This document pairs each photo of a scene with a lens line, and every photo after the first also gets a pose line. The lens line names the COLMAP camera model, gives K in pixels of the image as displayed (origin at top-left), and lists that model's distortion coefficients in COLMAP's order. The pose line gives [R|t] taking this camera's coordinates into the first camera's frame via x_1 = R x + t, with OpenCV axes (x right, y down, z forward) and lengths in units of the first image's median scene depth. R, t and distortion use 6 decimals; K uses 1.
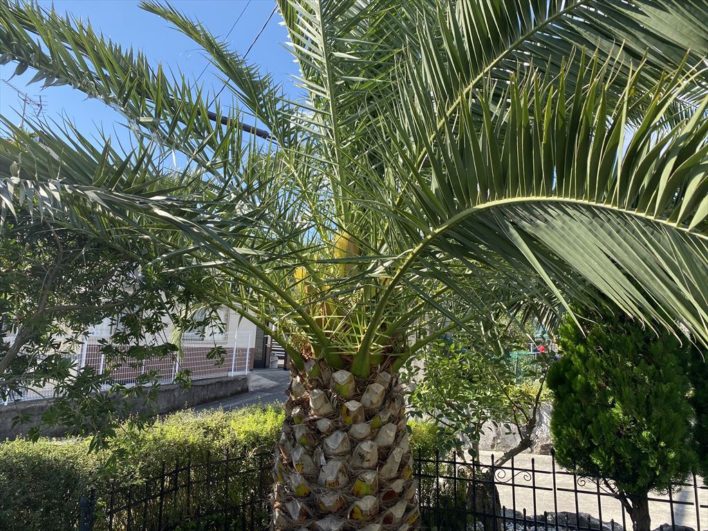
lens RADIAL K [[543.2, 0, 354.5], [0, 543.2, 268.2], [0, 0, 1]] dist [0.044815, -0.013018]
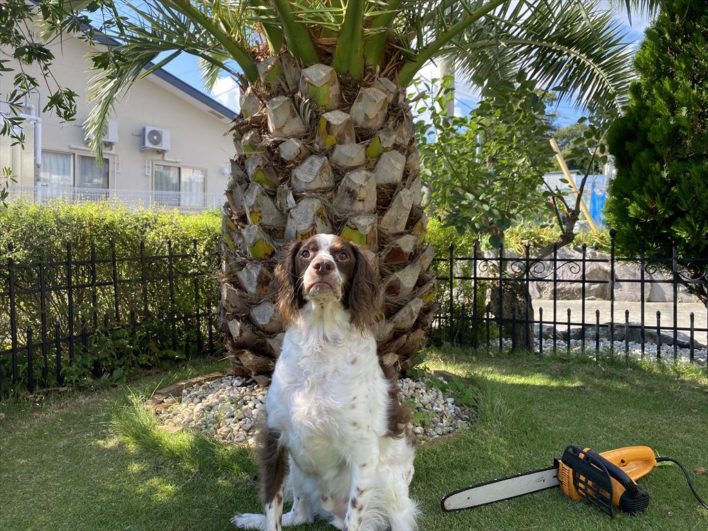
lens RADIAL K [[543.2, 0, 353.7], [0, 543.2, 262.8], [0, 0, 1]] dist [0.044815, -0.013018]
pose [[0.999735, -0.017062, 0.015481, 0.004233], [0.013977, 0.983355, 0.181157, 0.301047], [-0.018314, -0.180893, 0.983332, 0.355690]]
